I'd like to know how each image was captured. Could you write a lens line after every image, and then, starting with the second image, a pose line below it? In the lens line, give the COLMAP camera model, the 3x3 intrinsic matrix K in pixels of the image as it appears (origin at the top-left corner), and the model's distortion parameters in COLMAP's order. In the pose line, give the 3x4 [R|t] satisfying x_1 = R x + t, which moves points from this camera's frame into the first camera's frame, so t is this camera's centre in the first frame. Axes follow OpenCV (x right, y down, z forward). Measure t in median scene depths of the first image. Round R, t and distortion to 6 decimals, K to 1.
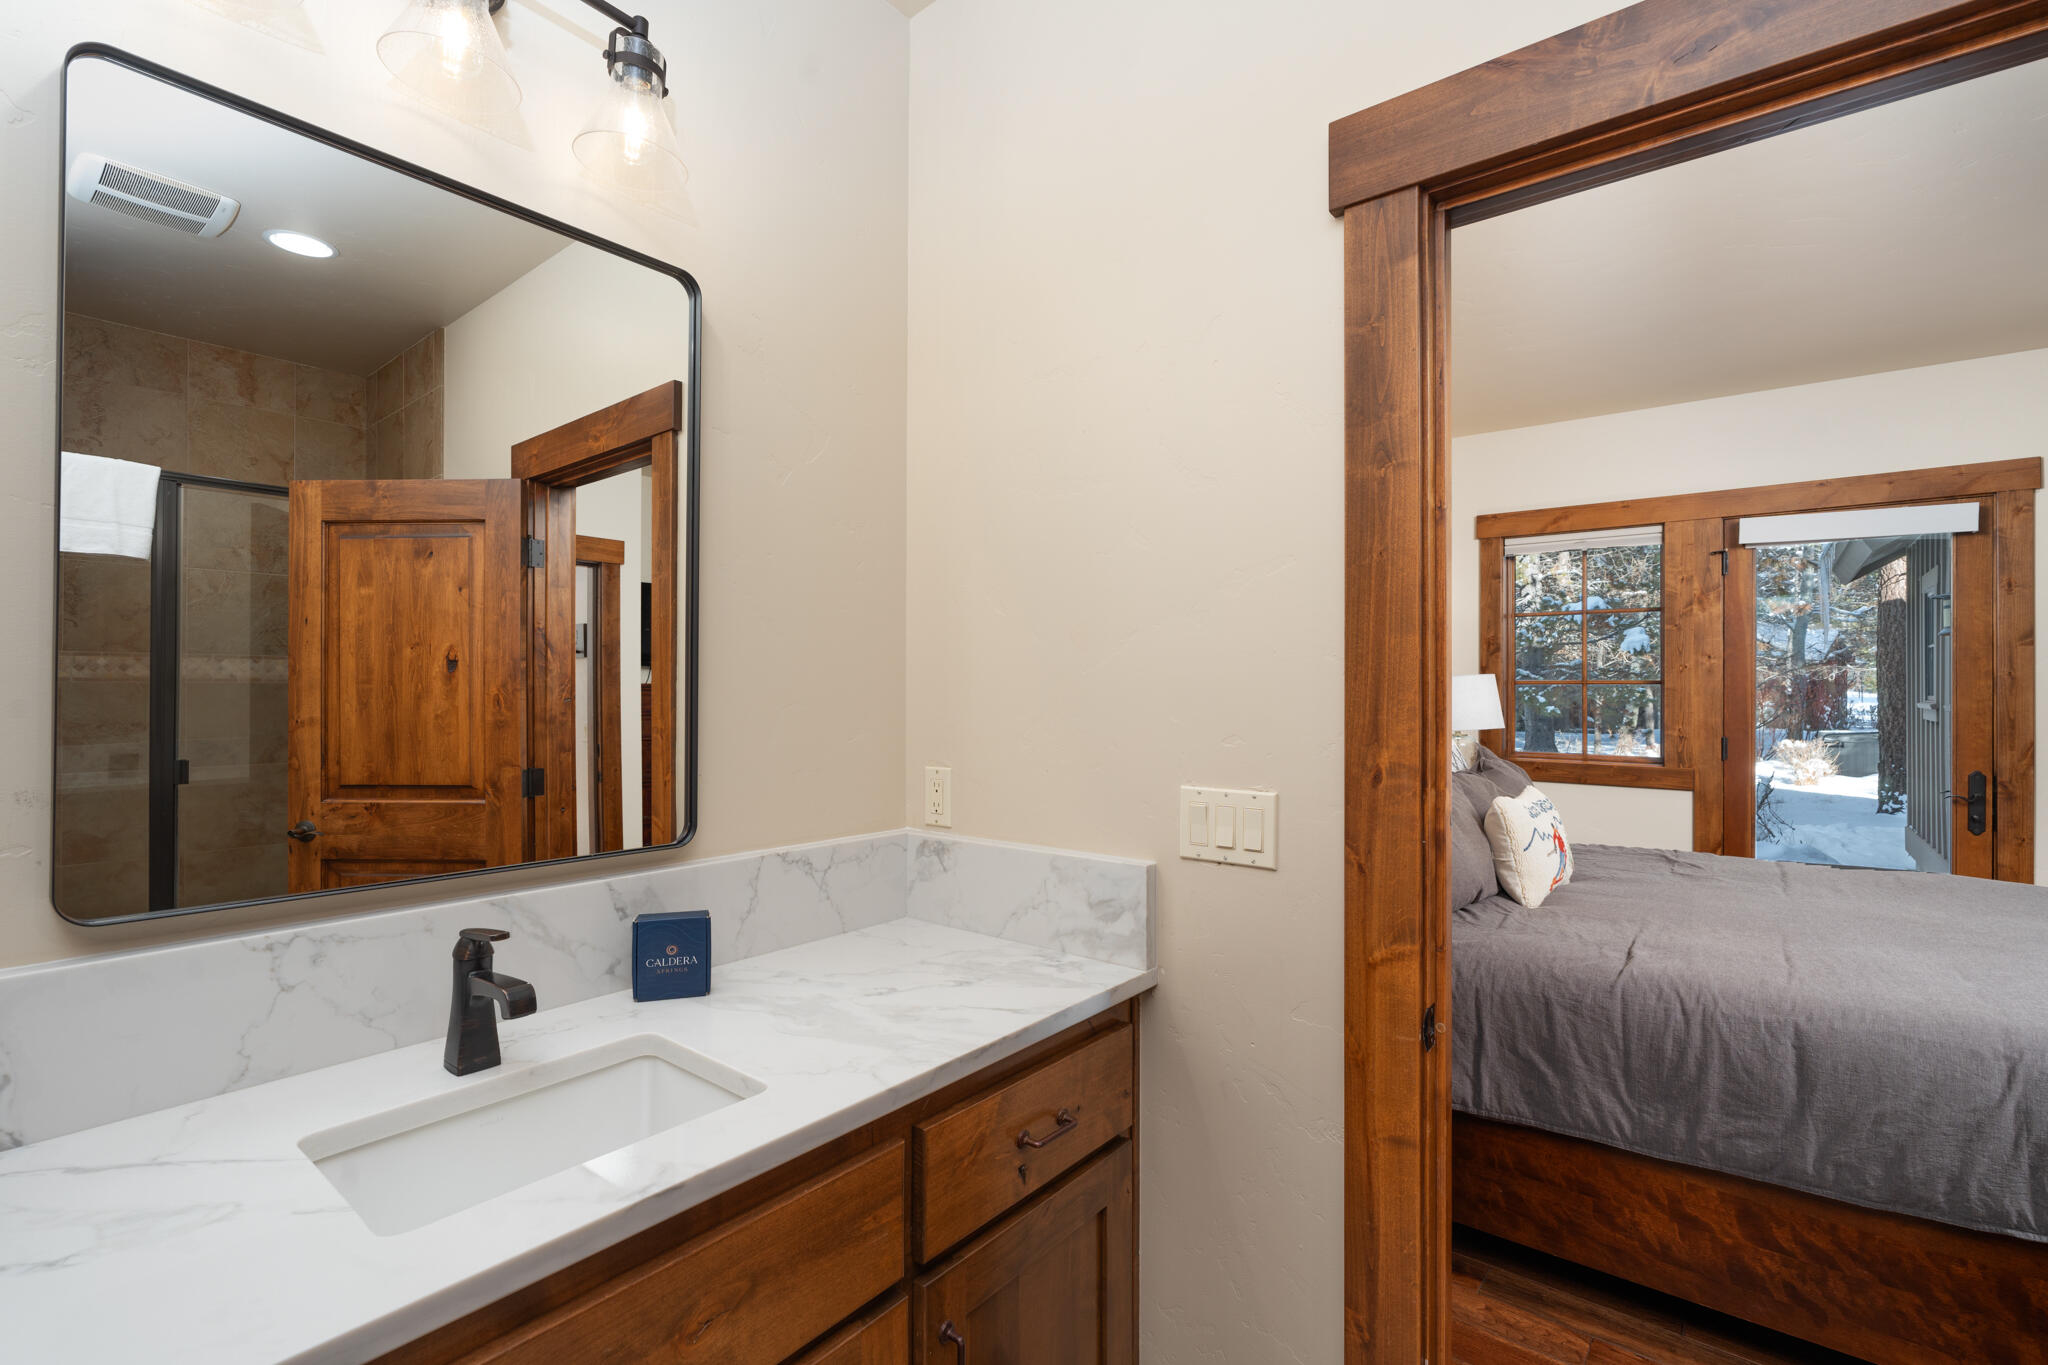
lens RADIAL K [[923.1, 0, 1020.6], [0, 923.1, 681.6], [0, 0, 1]] dist [-0.003168, -0.000650]
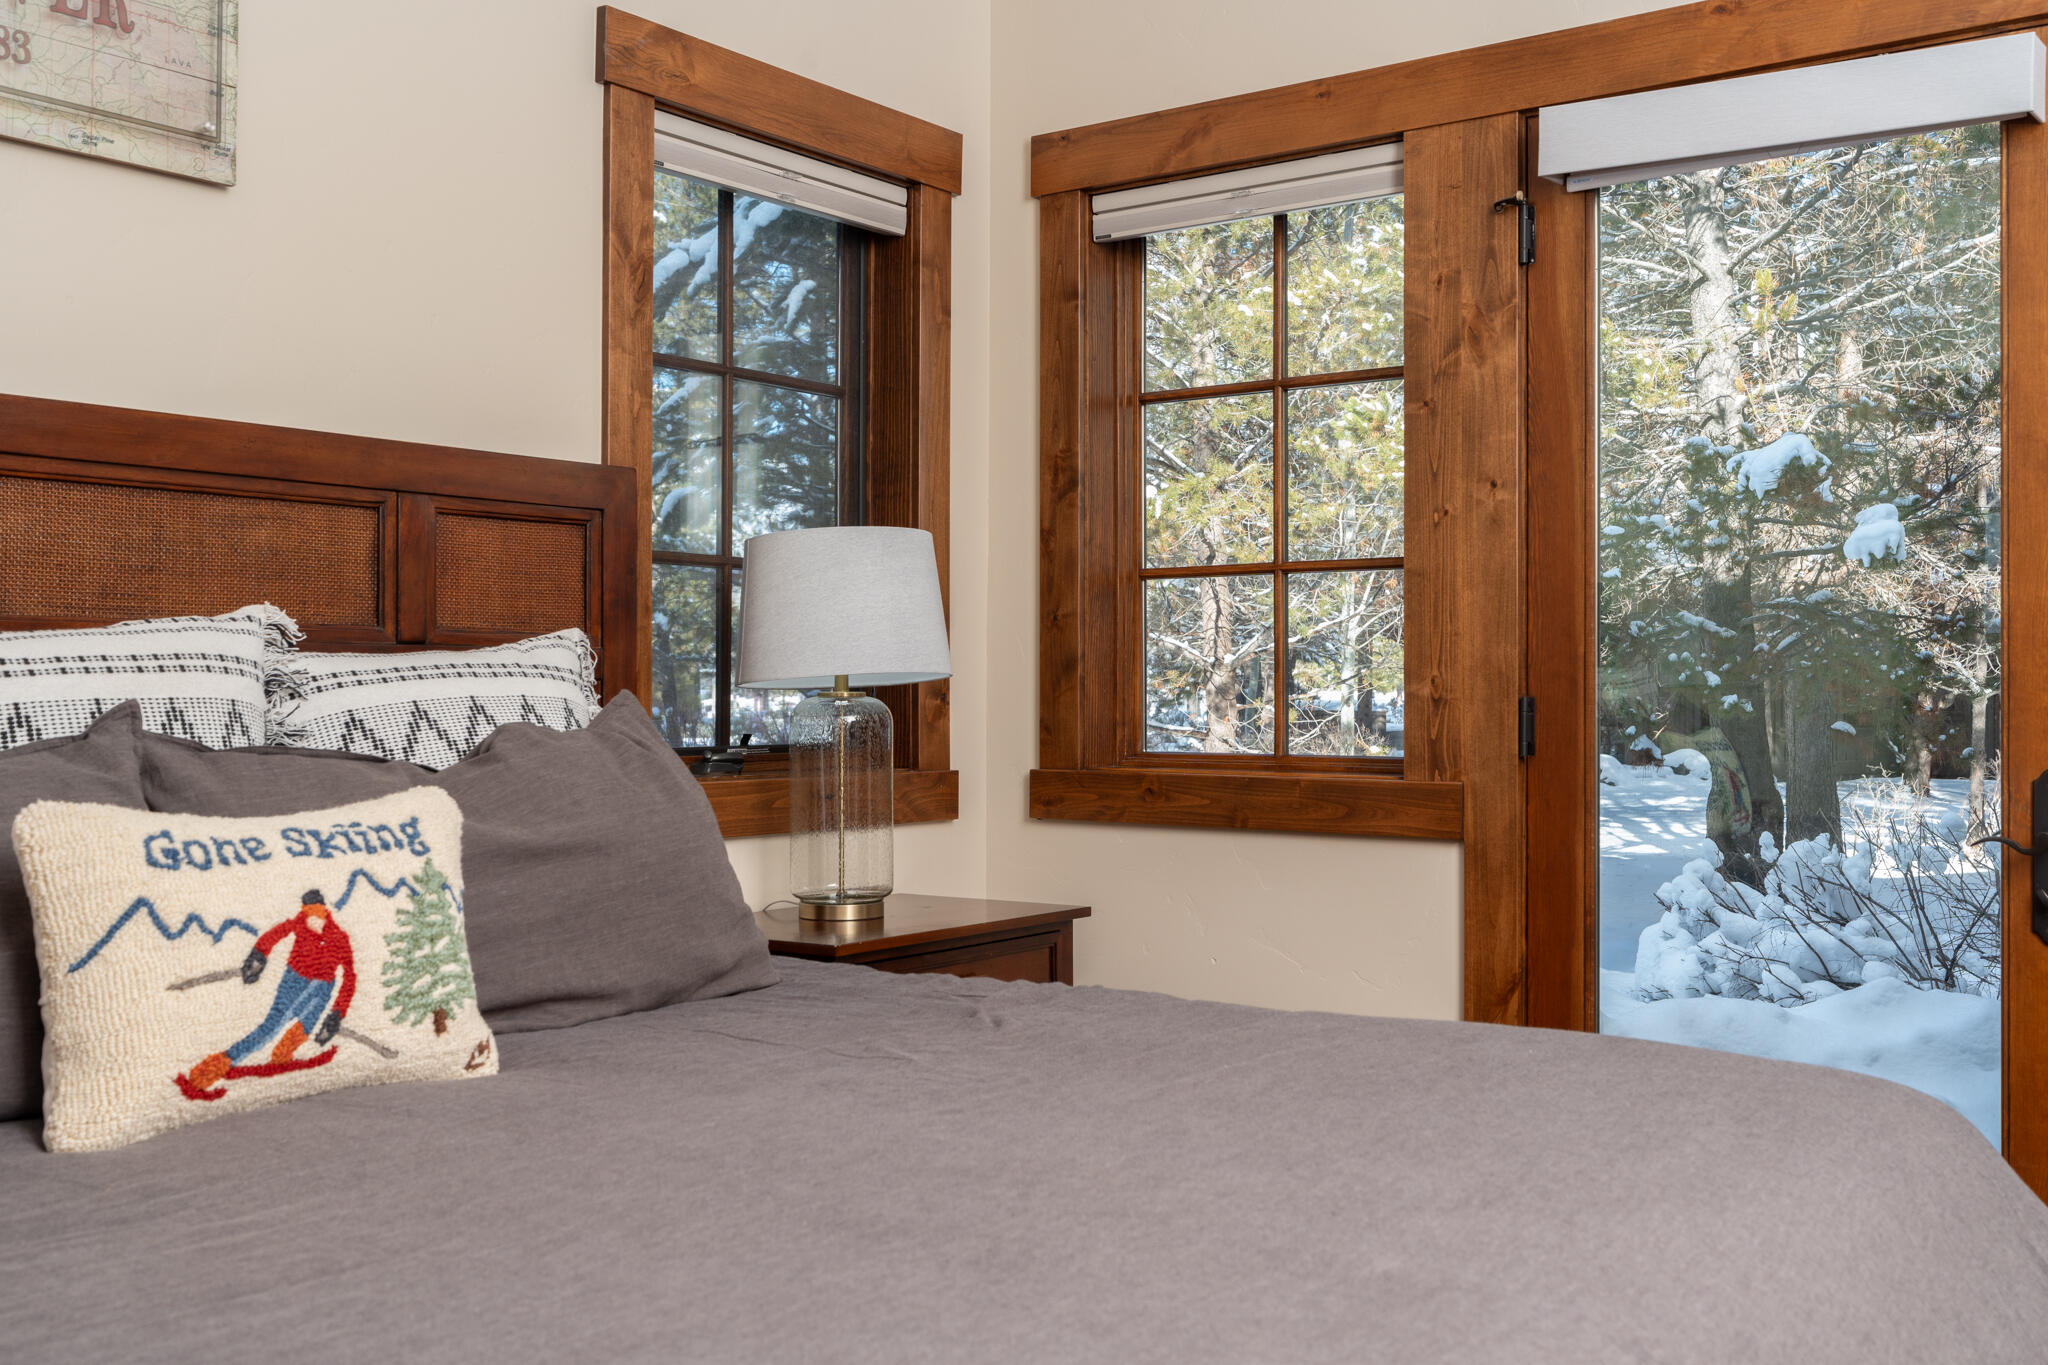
lens RADIAL K [[2040.2, 0, 1027.1], [0, 2040.2, 671.3], [0, 0, 1]] dist [0.011639, 0.000000]
pose [[0.997541, -0.003831, 0.069982, 0.497762], [0.004175, 0.999980, -0.004768, 0.052525], [-0.069963, 0.005048, 0.997537, 0.182128]]
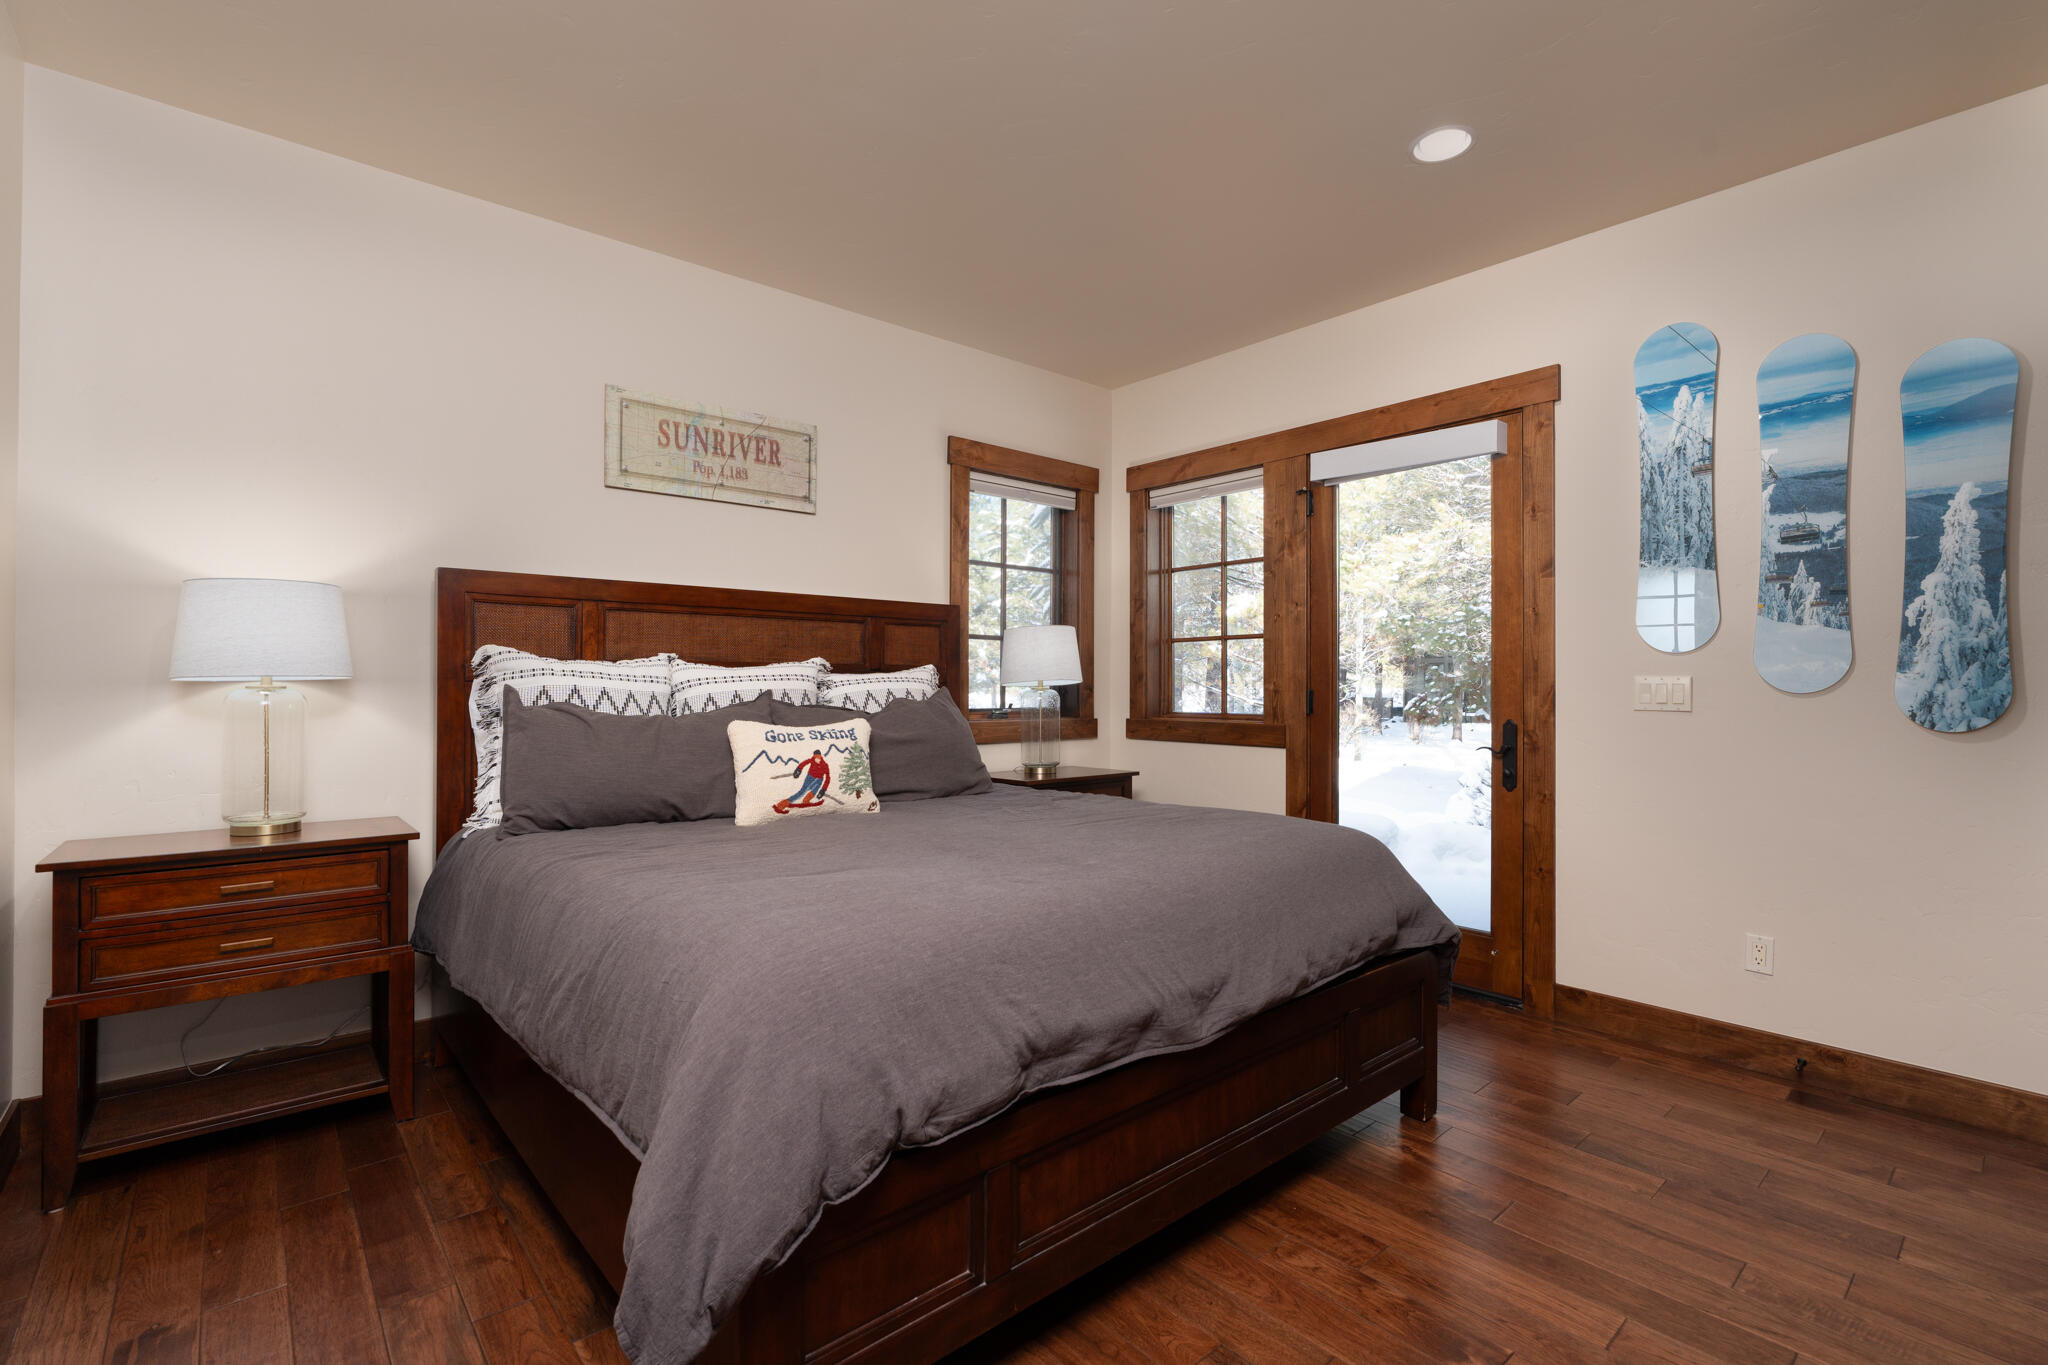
lens RADIAL K [[923.1, 0, 1018.3], [0, 923.1, 684.5], [0, 0, 1]] dist [-0.003168, -0.000650]
pose [[0.988139, -0.003667, -0.153519, 0.609986], [0.003847, 0.999992, 0.000879, 0.052535], [0.153514, -0.001459, 0.988145, 0.029923]]
